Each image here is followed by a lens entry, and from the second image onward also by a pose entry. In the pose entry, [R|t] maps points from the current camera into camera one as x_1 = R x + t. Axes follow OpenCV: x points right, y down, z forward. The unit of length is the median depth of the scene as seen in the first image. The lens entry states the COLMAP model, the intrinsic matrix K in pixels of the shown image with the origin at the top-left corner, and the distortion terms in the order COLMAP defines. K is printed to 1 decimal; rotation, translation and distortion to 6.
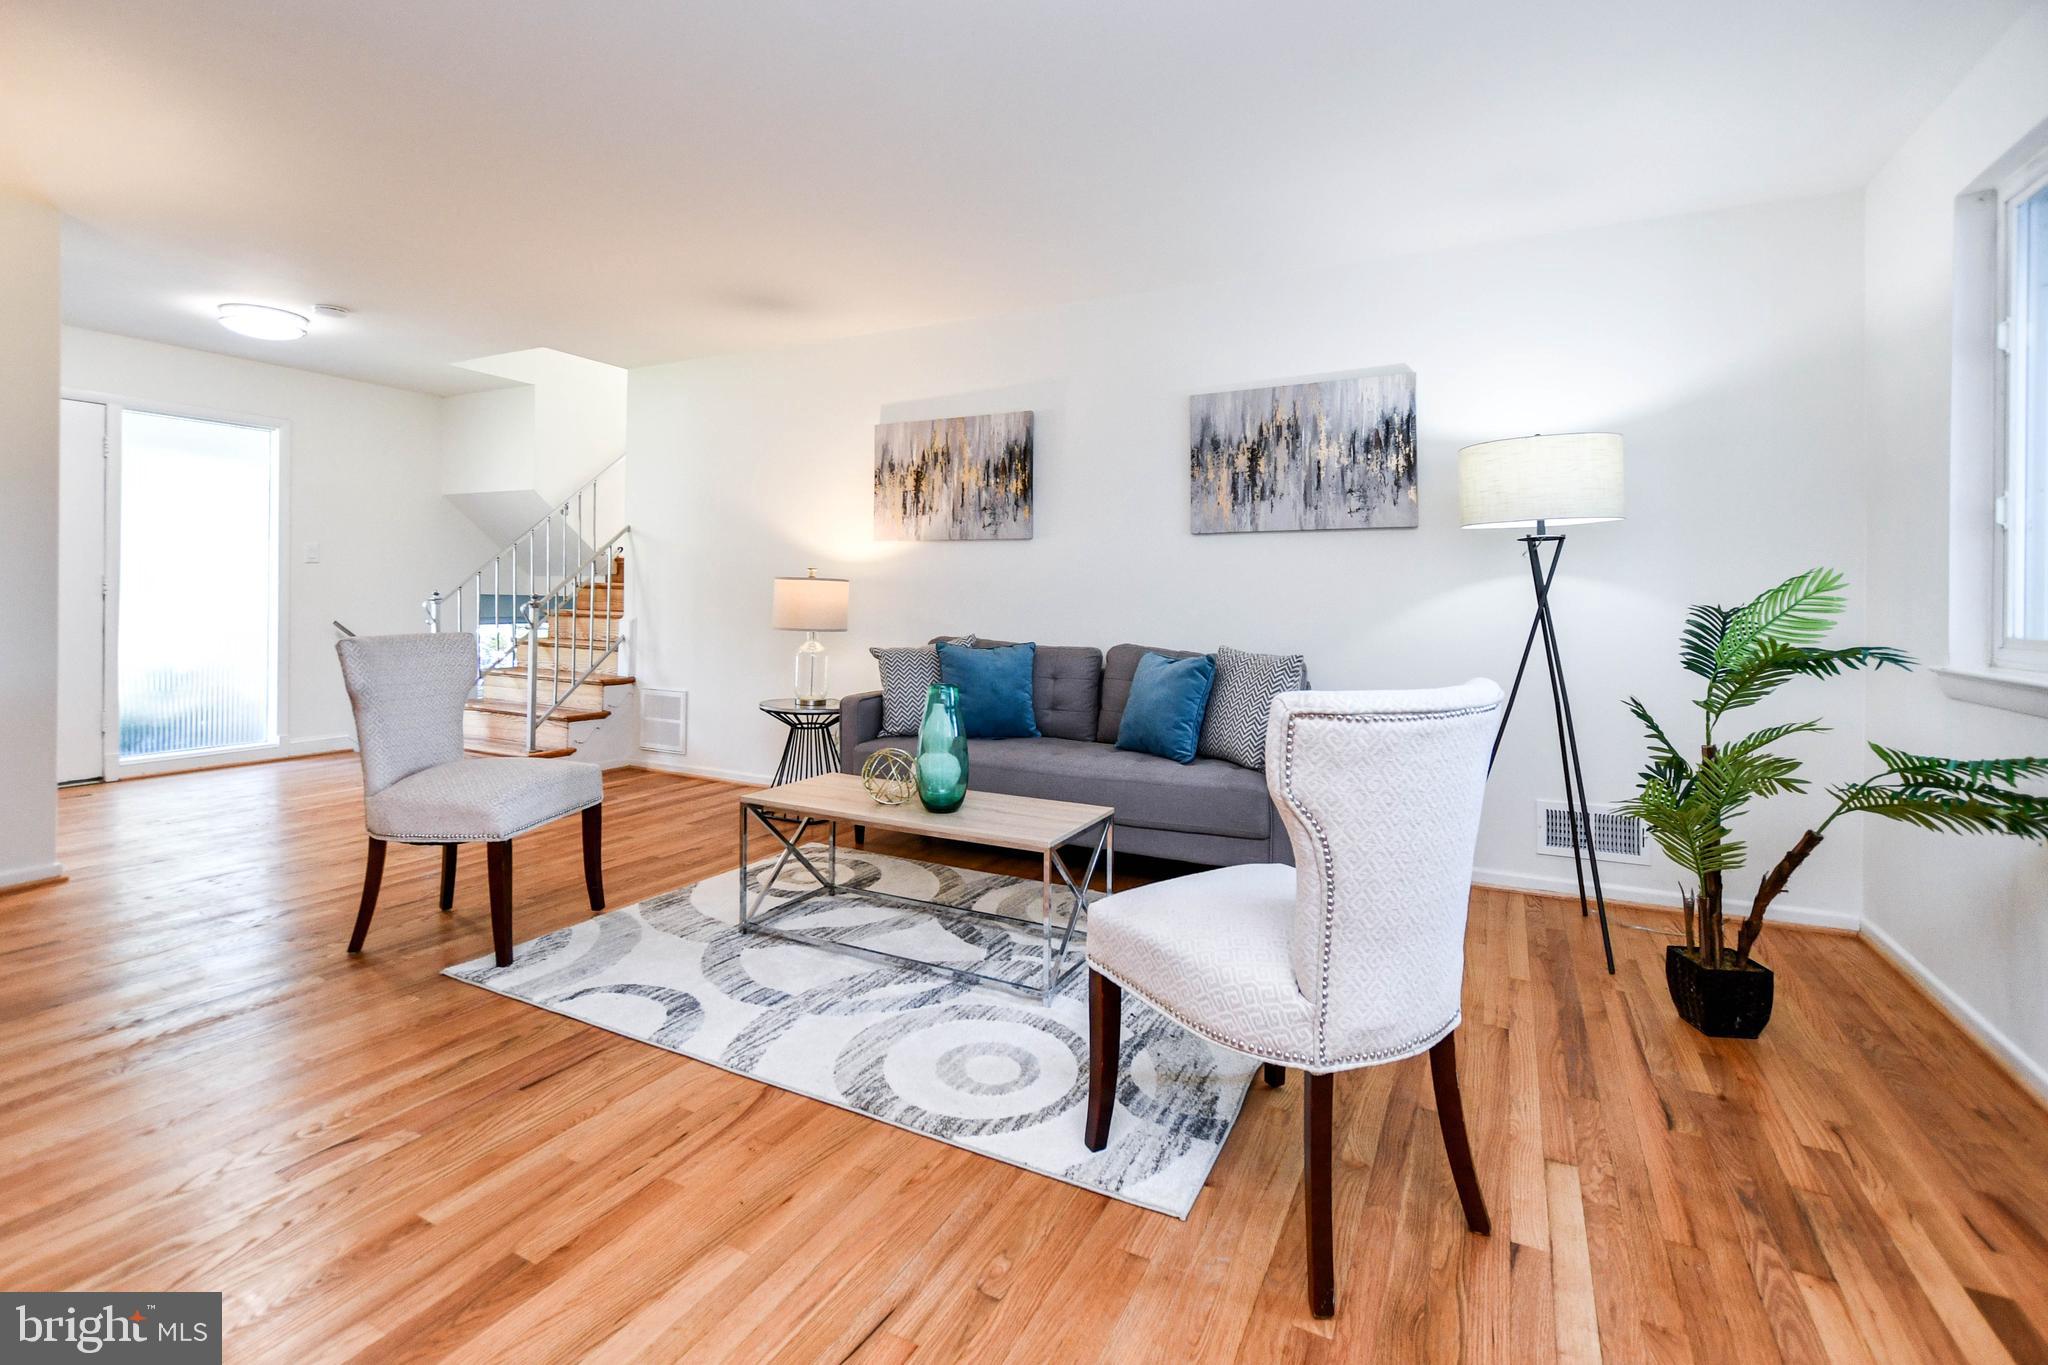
lens RADIAL K [[928.8, 0, 1006.7], [0, 928.8, 613.8], [0, 0, 1]] dist [-0.009840, 0.003289]
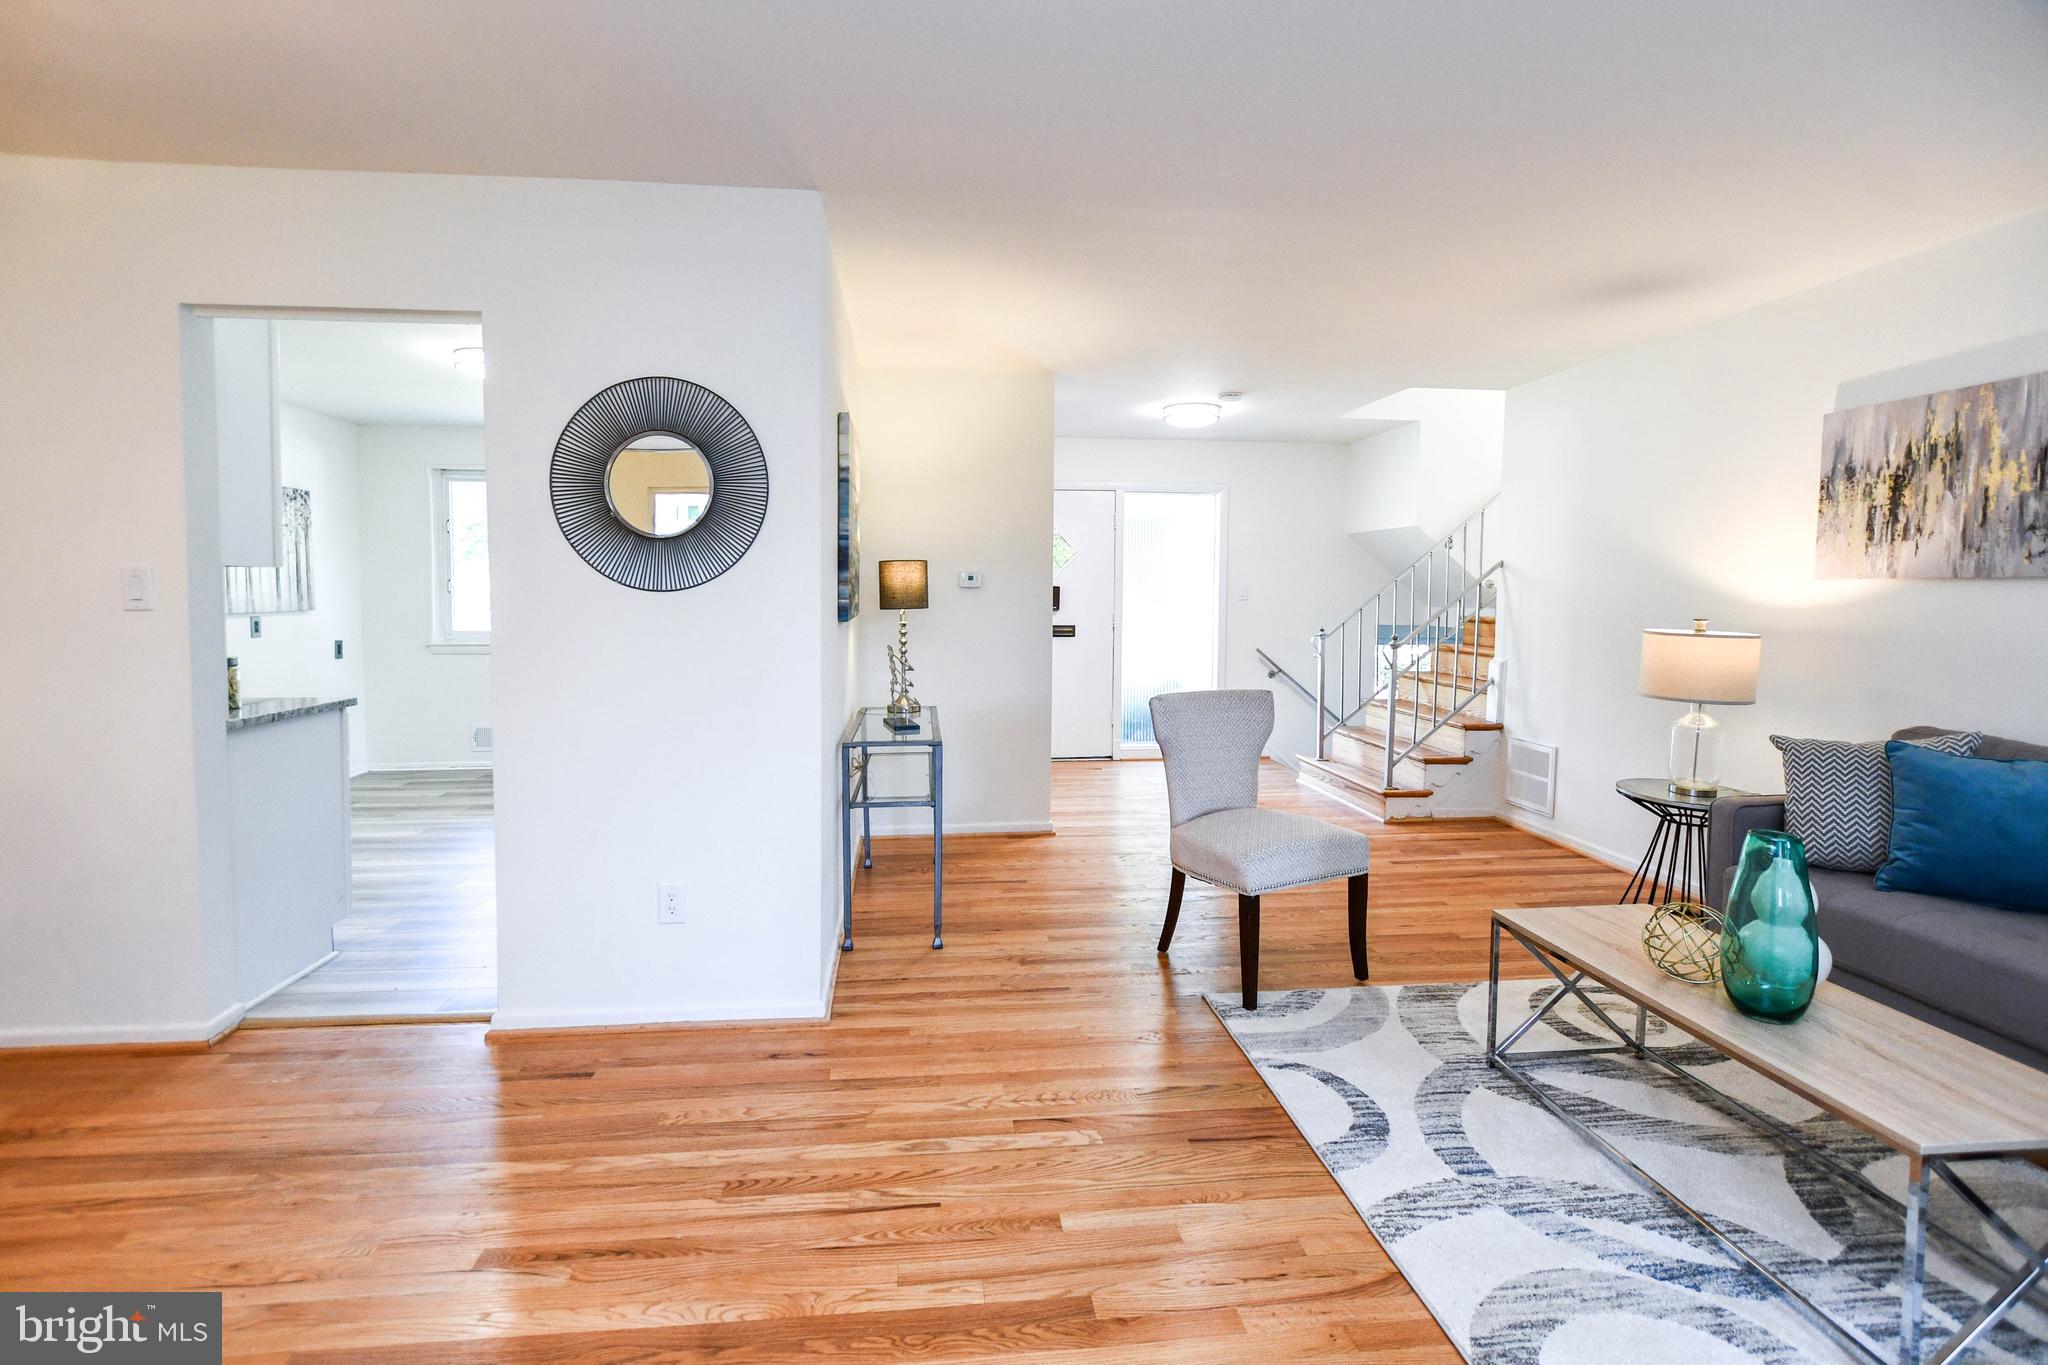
lens RADIAL K [[928.8, 0, 1005.9], [0, 928.8, 642.0], [0, 0, 1]] dist [-0.009840, 0.003289]
pose [[0.561306, 0.036743, -0.826792, 0.103059], [-0.015283, 0.999304, 0.034034, -0.047487], [0.827467, -0.006467, 0.561477, 0.092922]]
